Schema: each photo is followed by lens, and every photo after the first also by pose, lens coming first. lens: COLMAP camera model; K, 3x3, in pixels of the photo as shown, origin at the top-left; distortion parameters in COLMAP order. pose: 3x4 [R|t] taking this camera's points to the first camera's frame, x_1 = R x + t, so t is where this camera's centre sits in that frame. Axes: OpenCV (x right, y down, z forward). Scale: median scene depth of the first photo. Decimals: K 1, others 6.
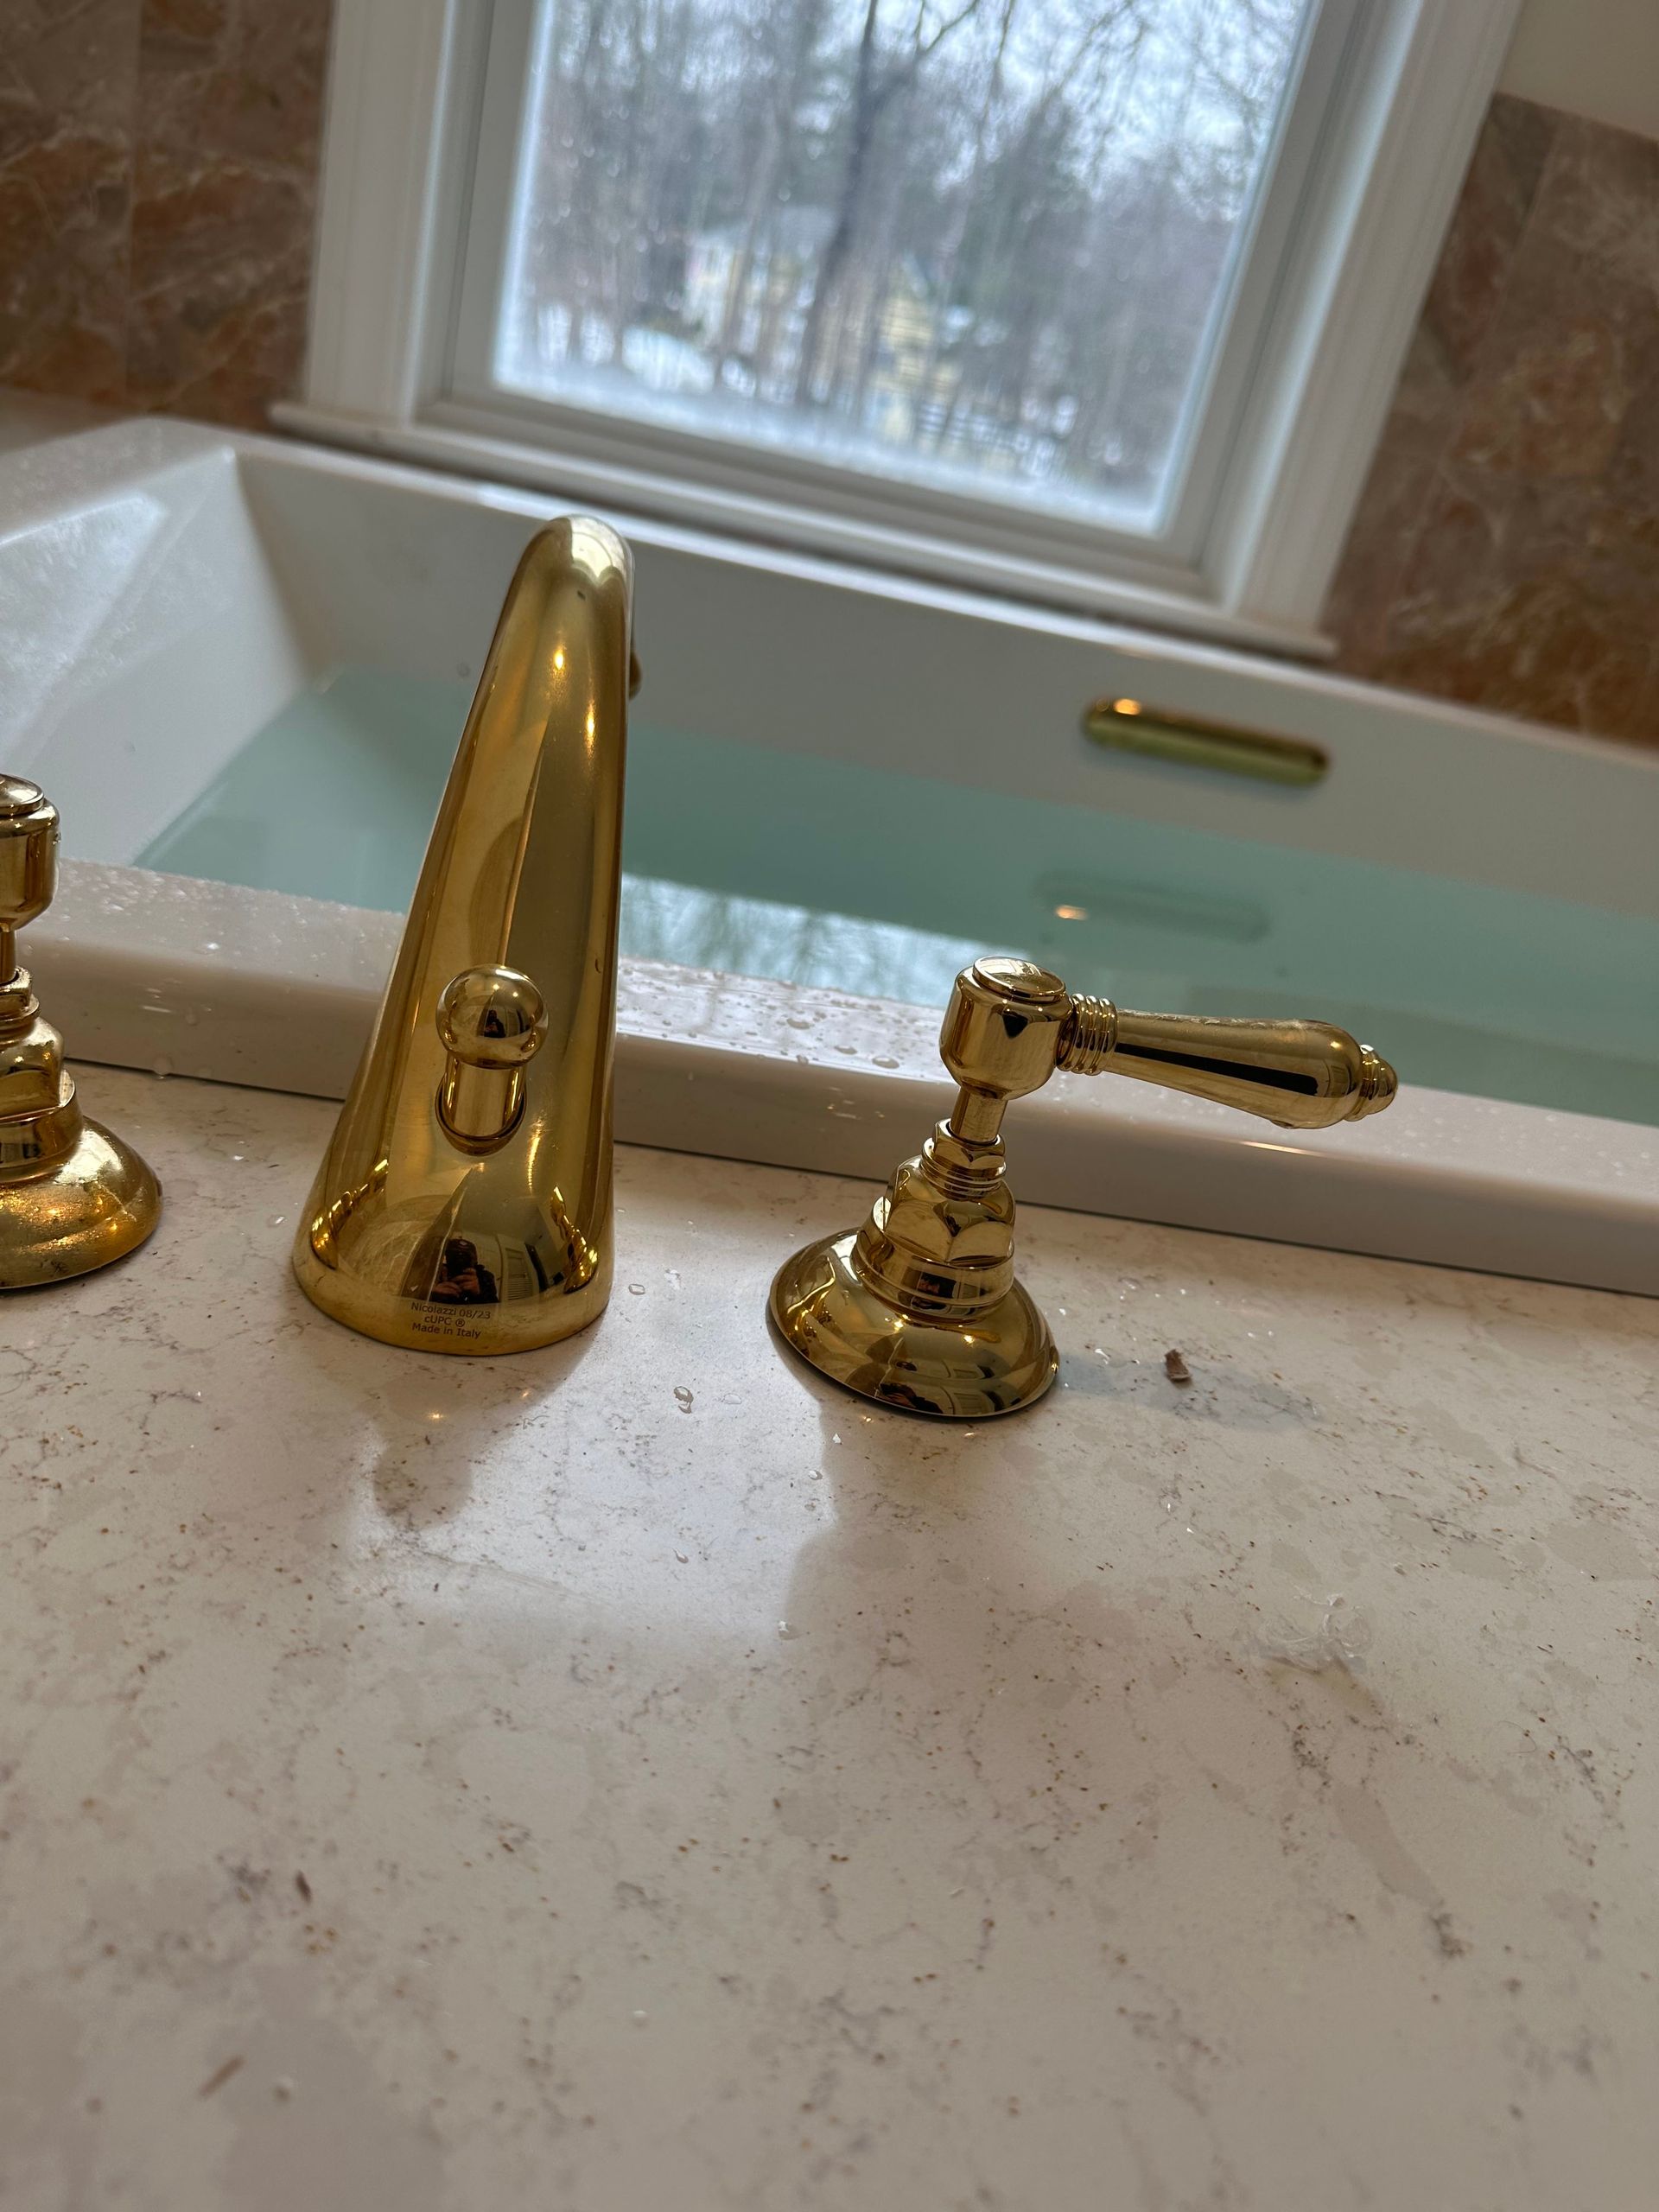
lens RADIAL K [[1607.9, 0, 856.5], [0, 1607.9, 1100.7], [0, 0, 1]] dist [0.004923, -0.018737]
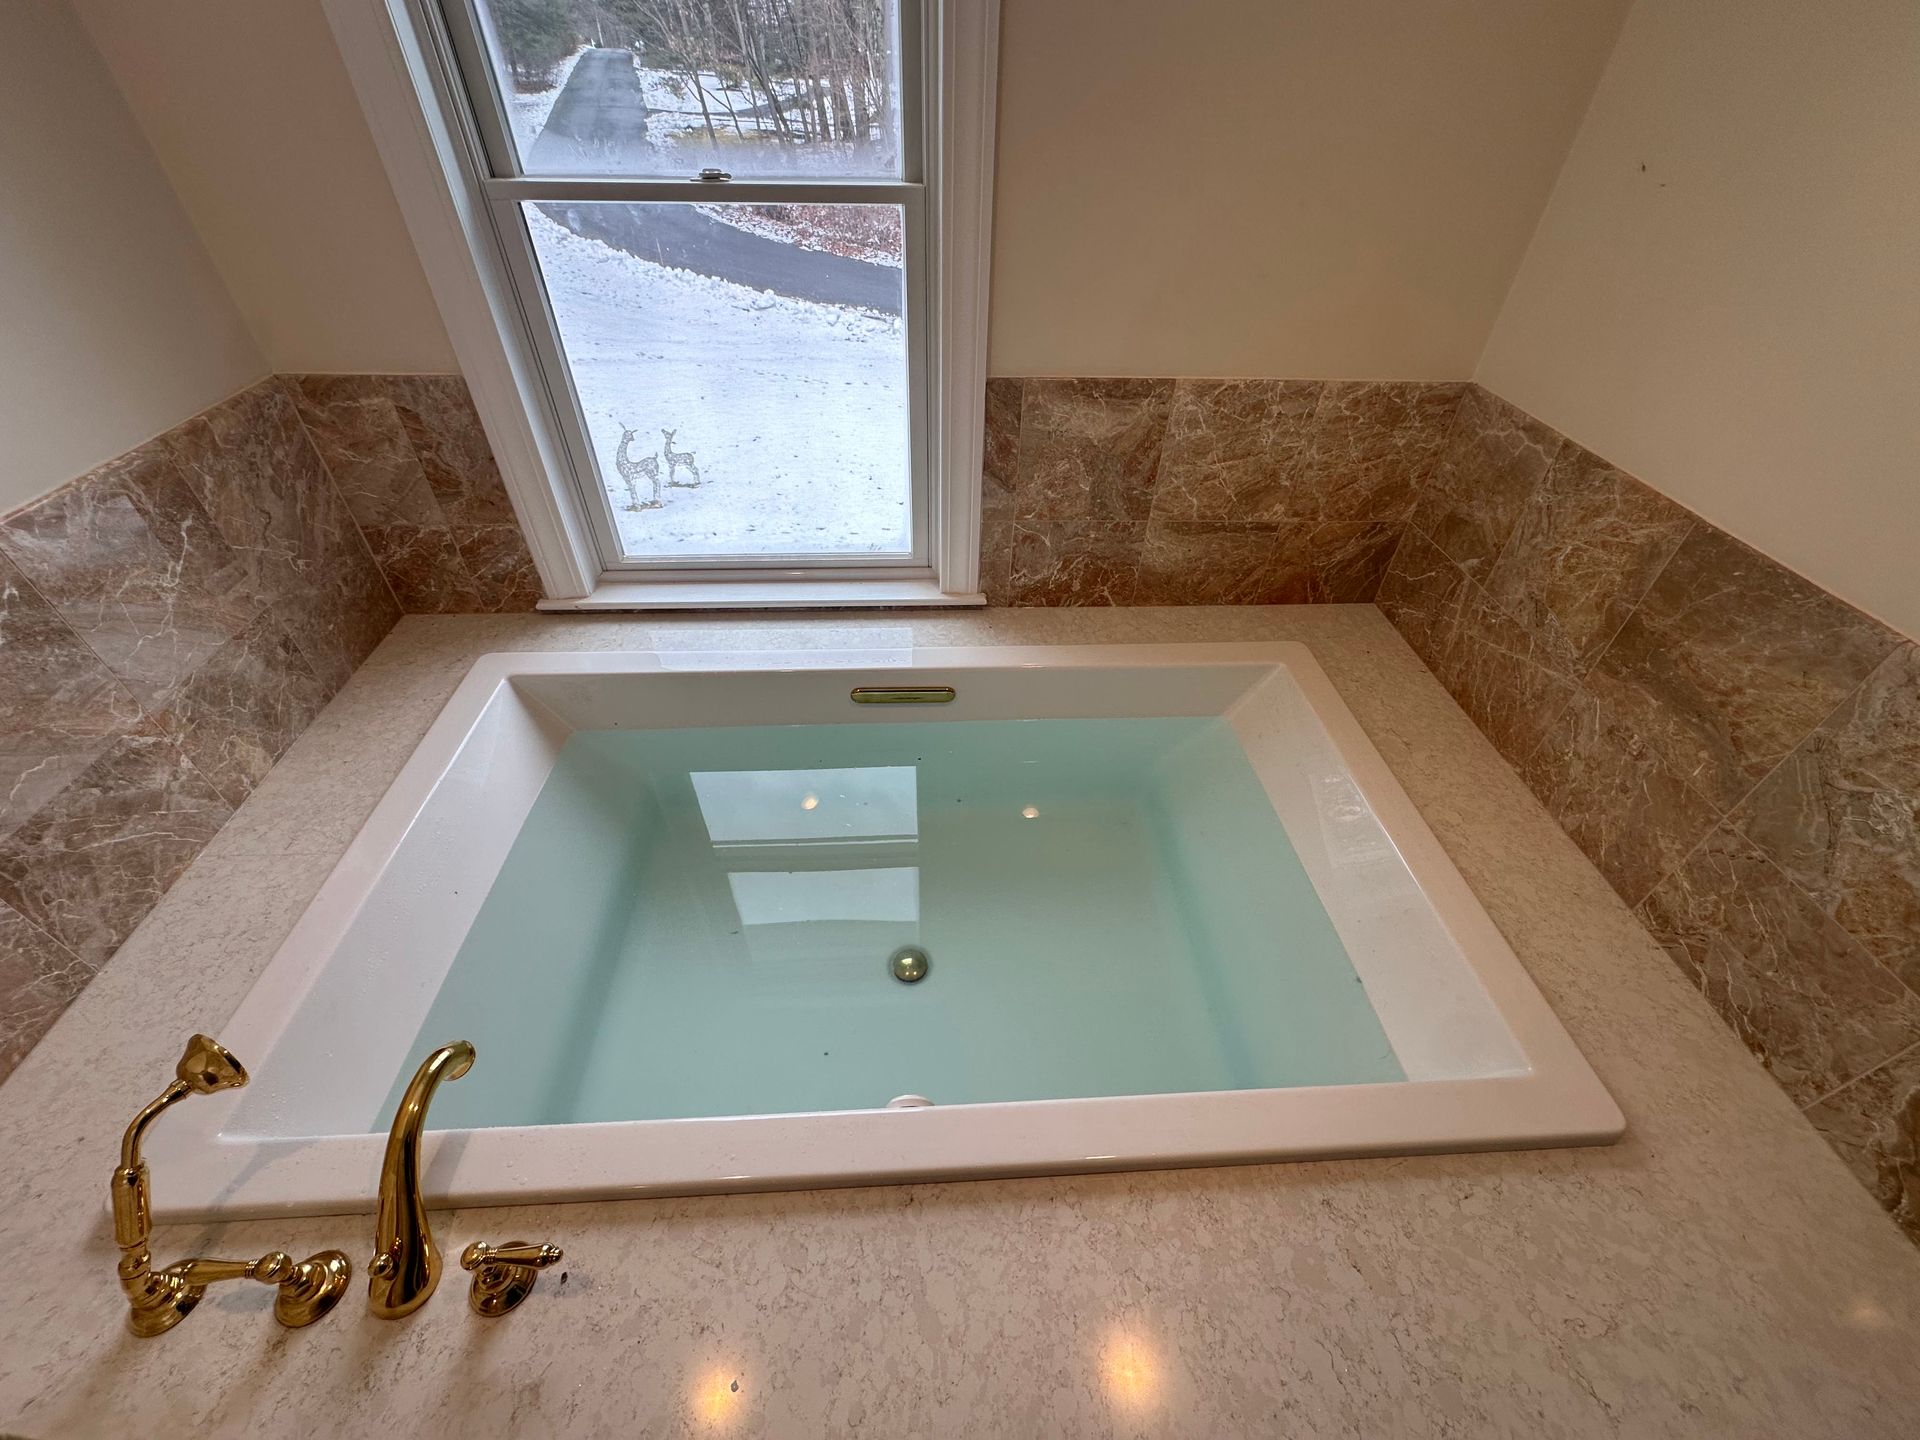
lens RADIAL K [[772.2, 0, 965.6], [0, 772.2, 719.1], [0, 0, 1]] dist [0.002498, -0.000652]
pose [[0.979303, -0.117631, -0.164705, 0.471426], [0.156310, 0.956517, 0.246255, -0.433976], [0.128576, -0.266903, 0.955108, -0.137667]]
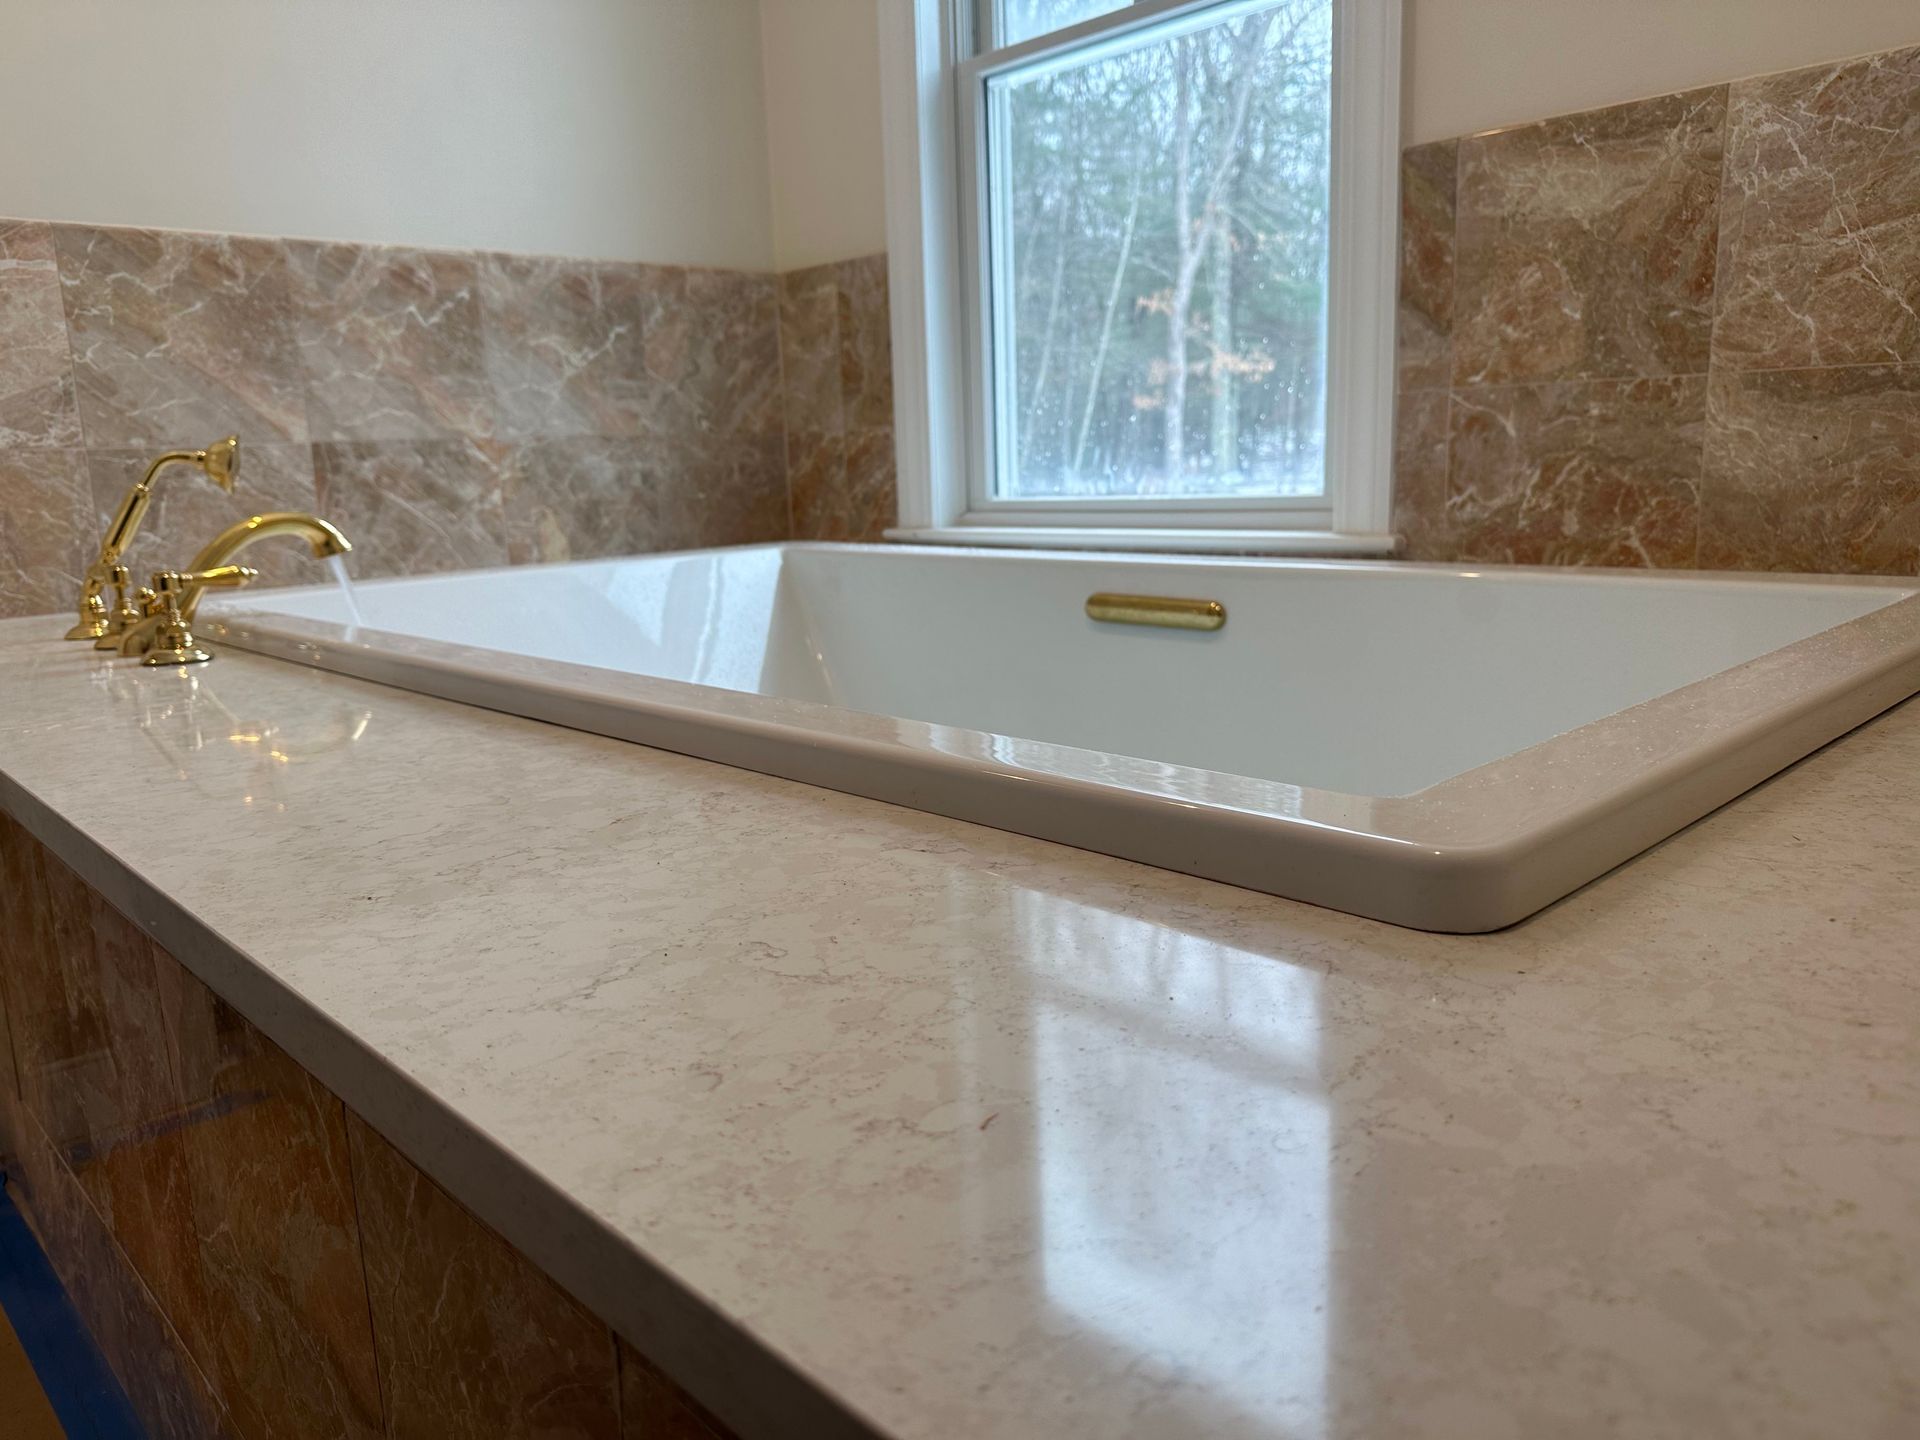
lens RADIAL K [[1395.6, 0, 960.0], [0, 1395.6, 720.0], [0, 0, 1]] dist [0.004923, -0.018737]
pose [[0.581012, -0.095104, -0.808320, 1.075622], [-0.190050, 0.949841, -0.248361, 0.218446], [0.791395, 0.297922, 0.533794, 0.178893]]
